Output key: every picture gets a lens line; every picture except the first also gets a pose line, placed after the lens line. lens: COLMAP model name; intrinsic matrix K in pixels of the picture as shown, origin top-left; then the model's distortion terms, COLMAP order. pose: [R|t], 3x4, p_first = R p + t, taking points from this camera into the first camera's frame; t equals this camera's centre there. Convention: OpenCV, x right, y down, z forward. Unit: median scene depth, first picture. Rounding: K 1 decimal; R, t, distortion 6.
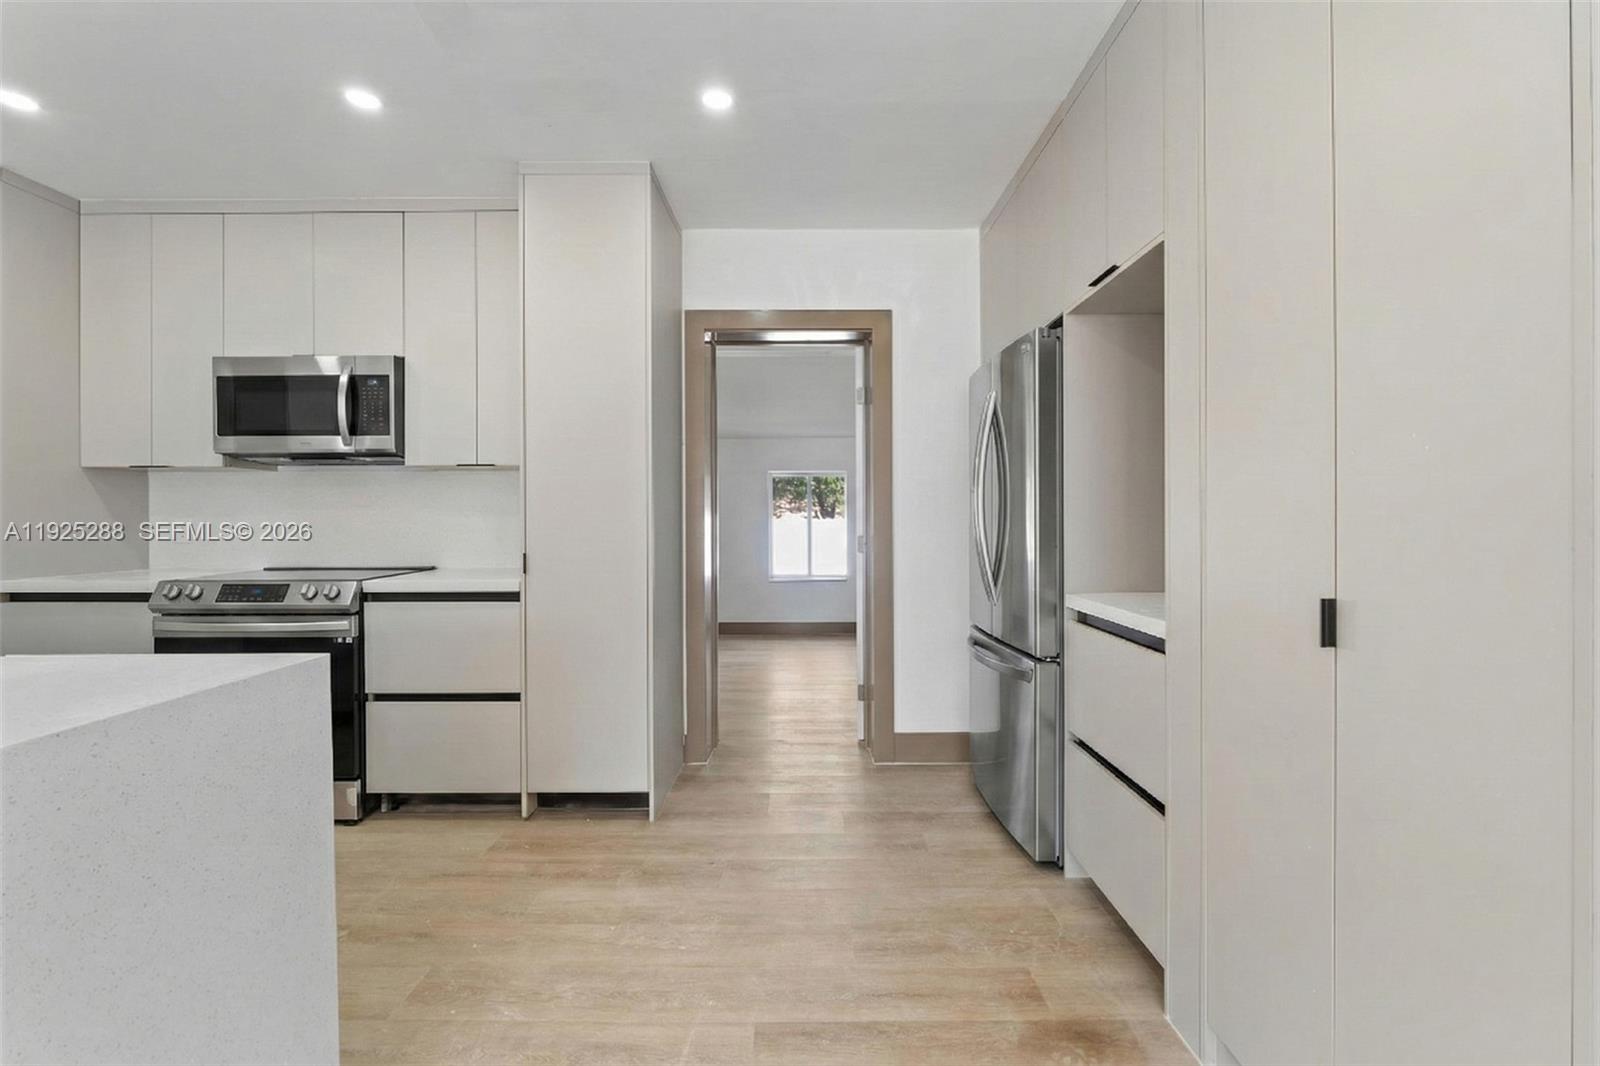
lens RADIAL K [[669.5, 0, 805.4], [0, 669.5, 522.6], [0, 0, 1]] dist [0.002554, 0.000099]
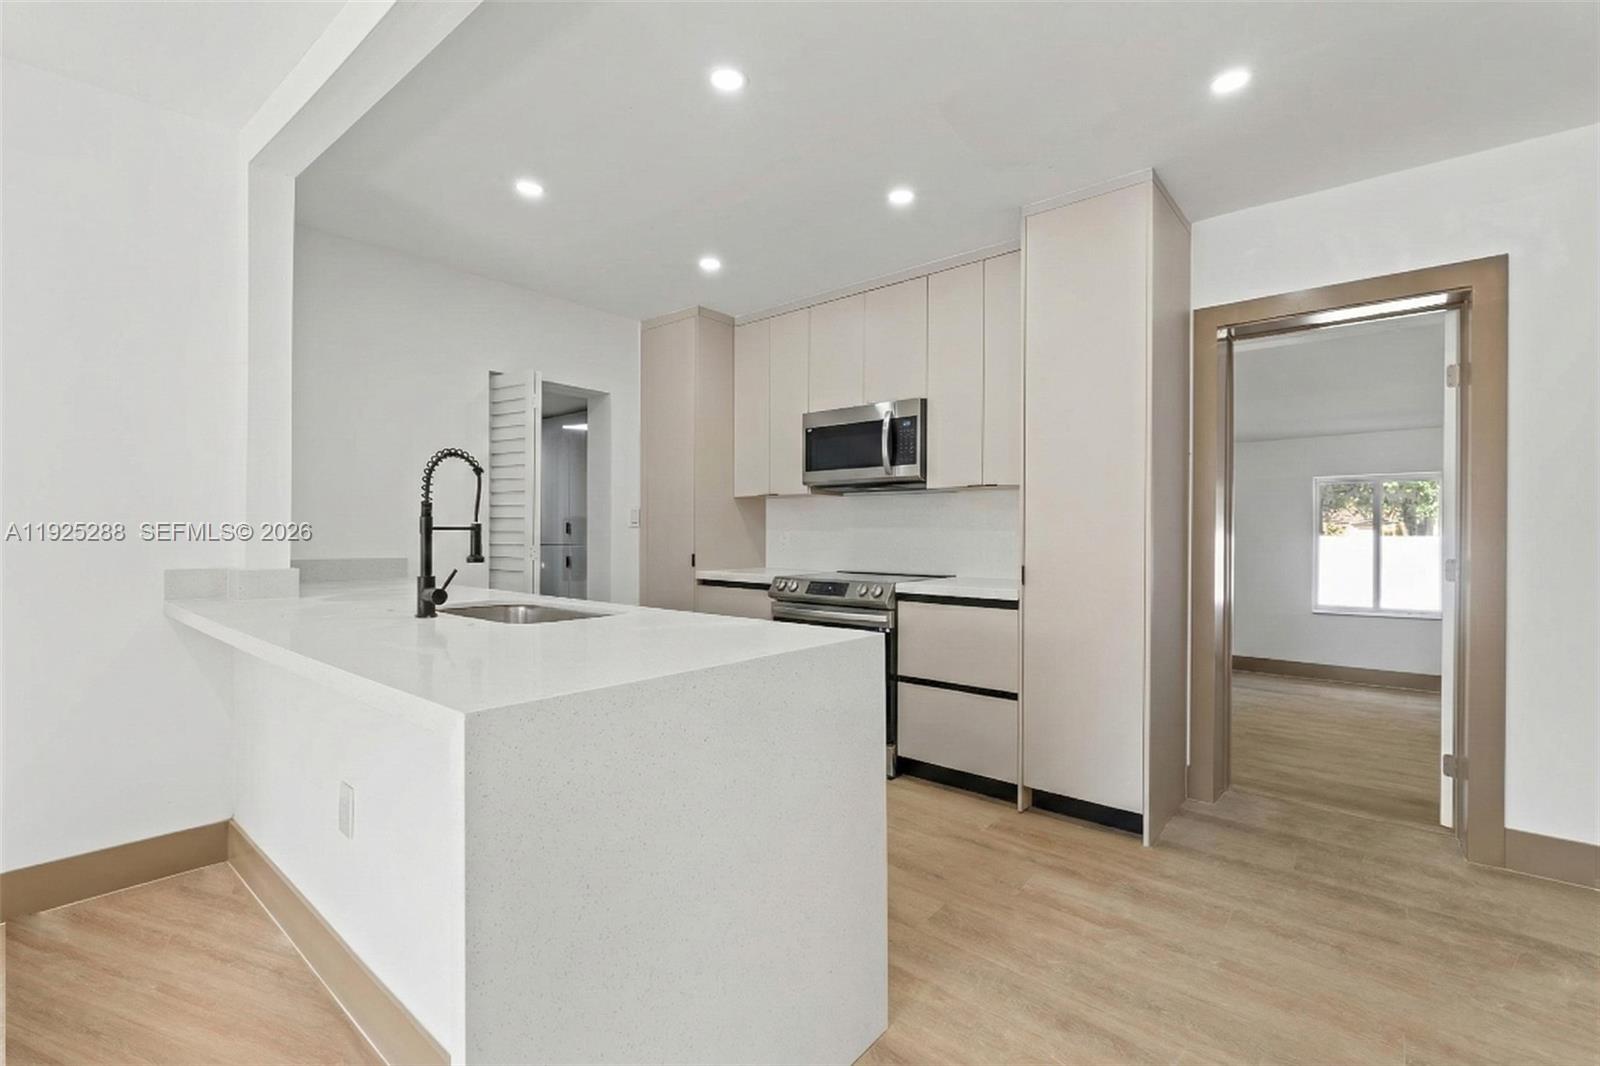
lens RADIAL K [[707.4, 0, 800.0], [0, 707.4, 533.0], [0, 0, 1]] dist [0.001205, 0.000169]
pose [[0.762670, 0.006708, -0.646753, 0.045992], [-0.009868, 0.999951, -0.001266, -0.003596], [0.646713, 0.007348, 0.762698, -0.108274]]
